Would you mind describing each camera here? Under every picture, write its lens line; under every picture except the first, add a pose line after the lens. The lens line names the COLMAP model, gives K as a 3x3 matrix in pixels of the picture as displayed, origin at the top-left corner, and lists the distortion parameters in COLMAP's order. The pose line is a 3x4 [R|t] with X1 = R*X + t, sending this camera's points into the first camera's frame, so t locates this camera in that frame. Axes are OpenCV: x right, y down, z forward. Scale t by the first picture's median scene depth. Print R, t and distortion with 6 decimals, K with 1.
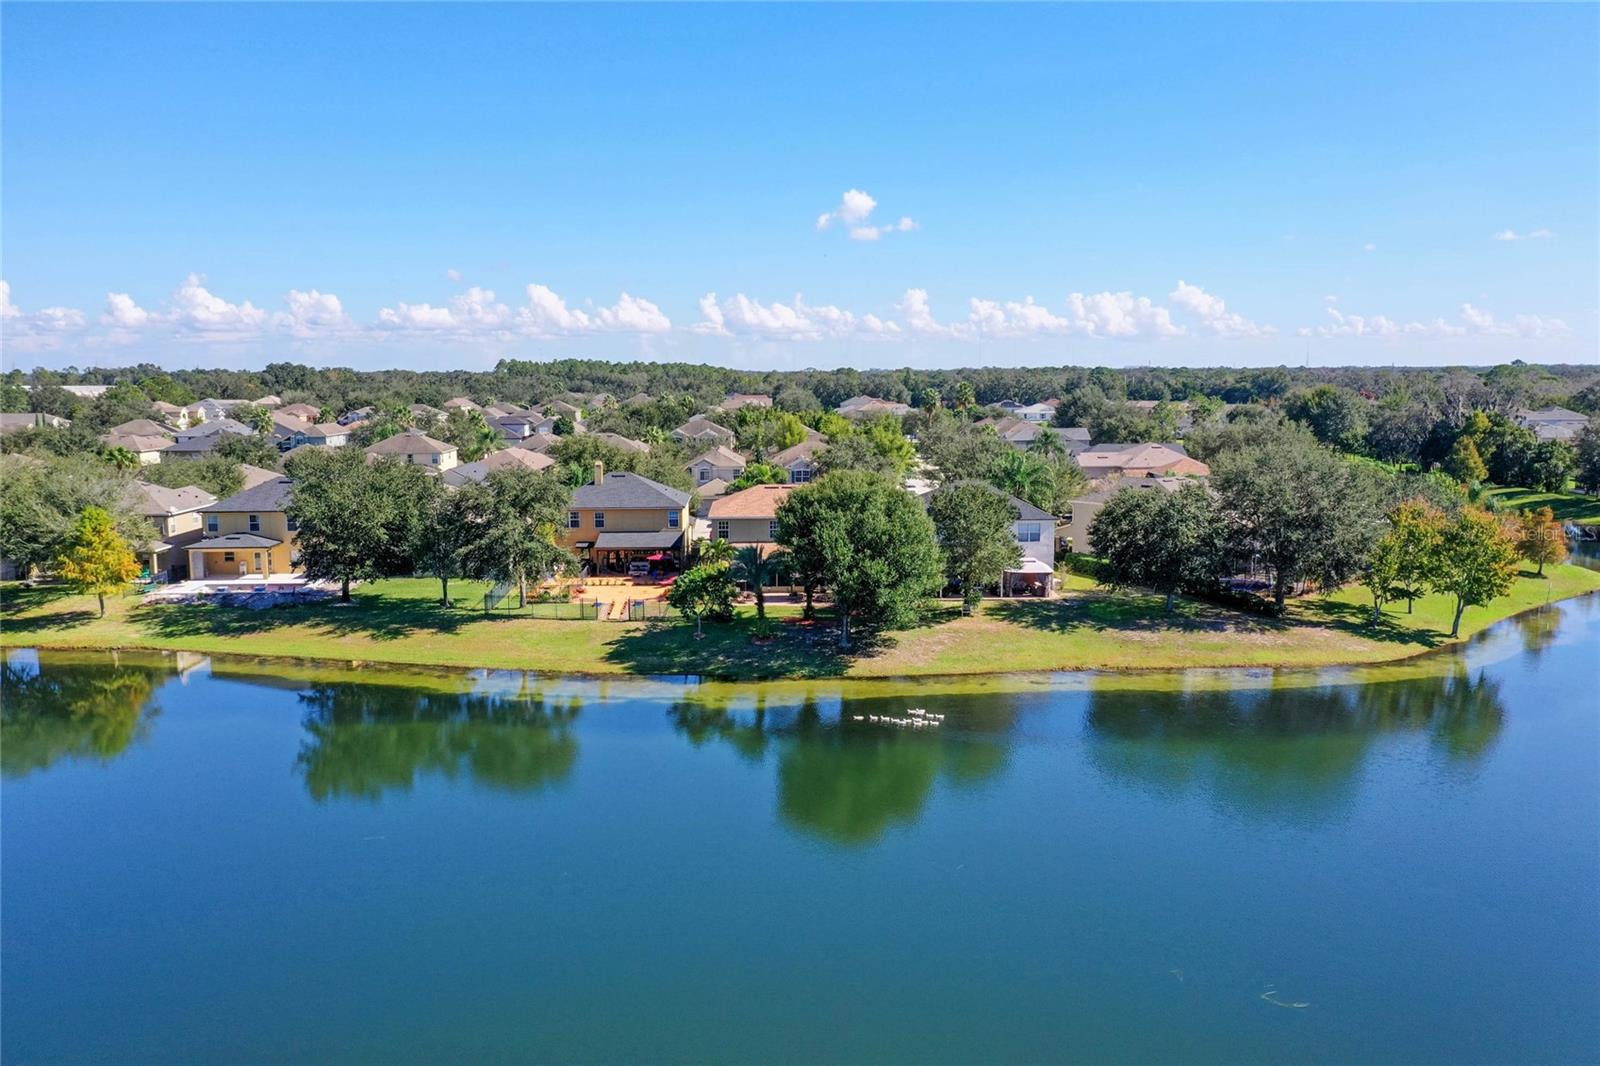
lens RADIAL K [[1249.2, 0, 796.8], [0, 1249.2, 527.5], [0, 0, 1]] dist [0.010708, -0.007080]
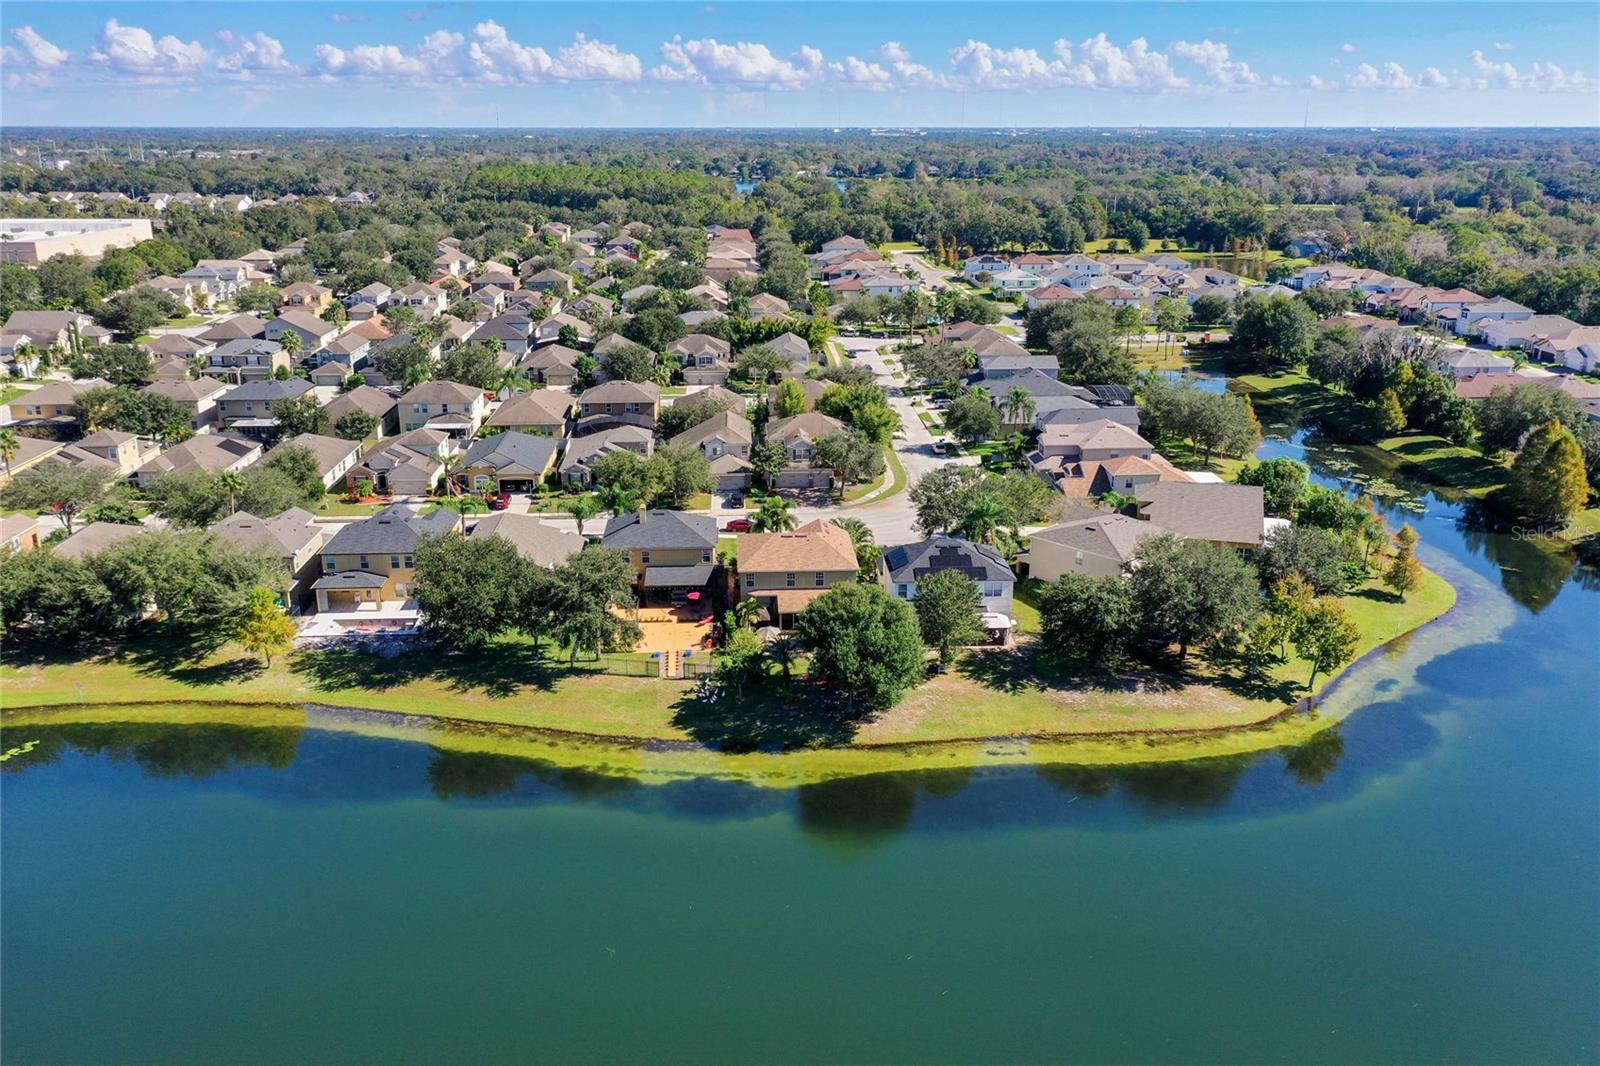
lens RADIAL K [[1274.5, 0, 795.9], [0, 1274.5, 527.2], [0, 0, 1]] dist [0.008774, -0.000322]
pose [[0.999768, 0.000275, 0.021542, -0.045684], [-0.004113, 0.983965, 0.178316, -0.315314], [-0.021147, -0.178363, 0.983737, -0.280238]]
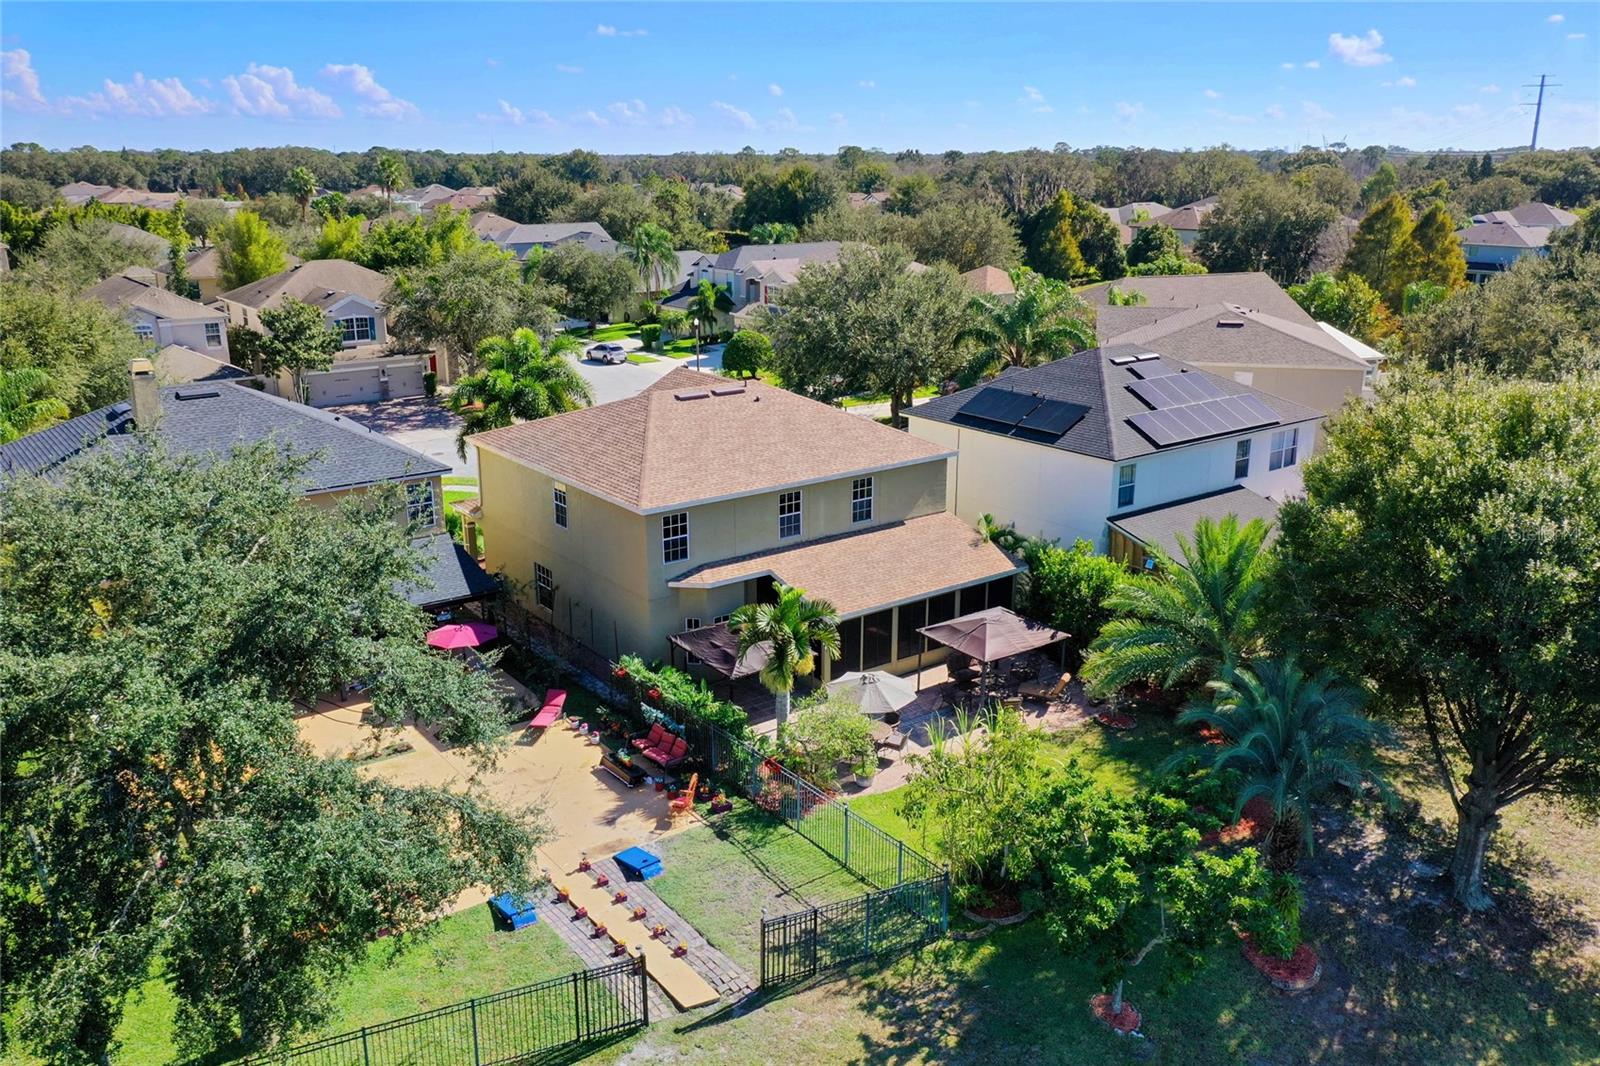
lens RADIAL K [[1270.0, 0, 797.1], [0, 1270.0, 534.2], [0, 0, 1]] dist [0.011723, -0.001527]
pose [[0.817827, -0.158876, 0.553098, -0.262035], [0.067013, 0.980888, 0.182671, -0.071512], [-0.571550, -0.112328, 0.812843, 0.777237]]
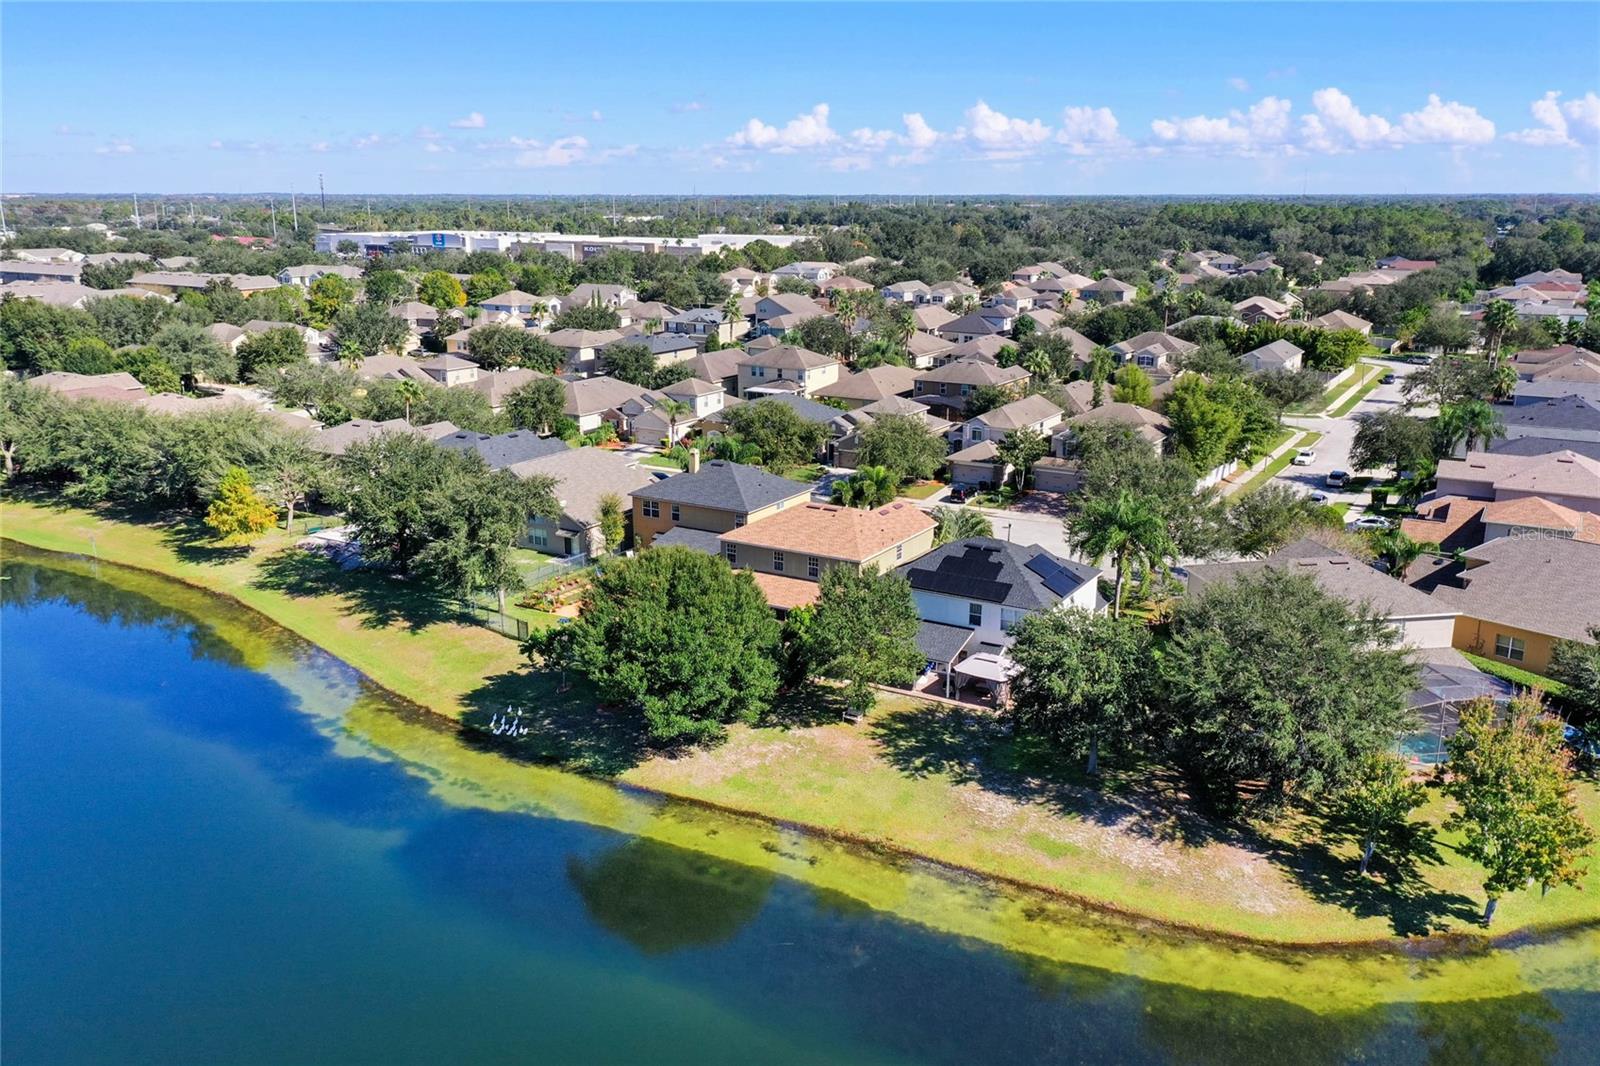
lens RADIAL K [[1274.5, 0, 795.9], [0, 1274.5, 527.2], [0, 0, 1]] dist [0.008774, -0.000322]
pose [[0.838806, 0.142110, -0.525557, 0.536385], [-0.071249, 0.985683, 0.152812, -0.186063], [0.539749, -0.090734, 0.836922, 0.273014]]
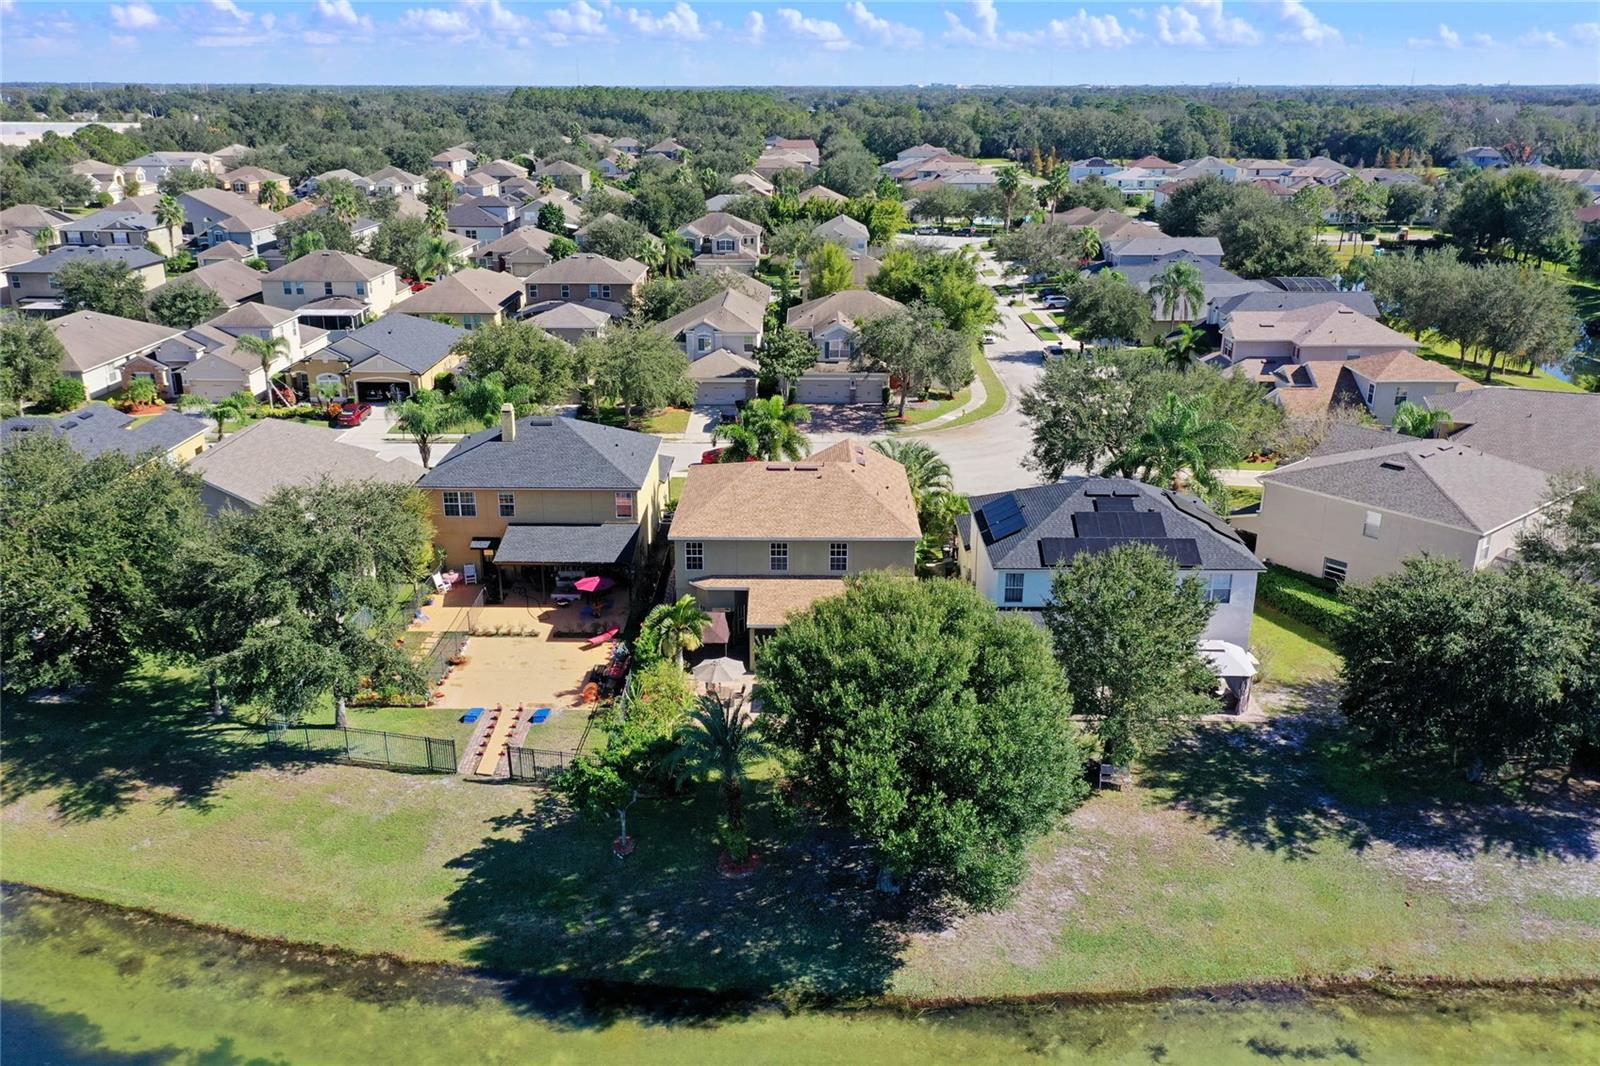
lens RADIAL K [[1270.0, 0, 797.1], [0, 1270.0, 534.2], [0, 0, 1]] dist [0.011723, -0.001527]
pose [[0.999122, 0.020486, -0.036532, 0.015235], [-0.012221, 0.976858, 0.213540, -0.159021], [0.040061, -0.212906, 0.976251, 0.459576]]
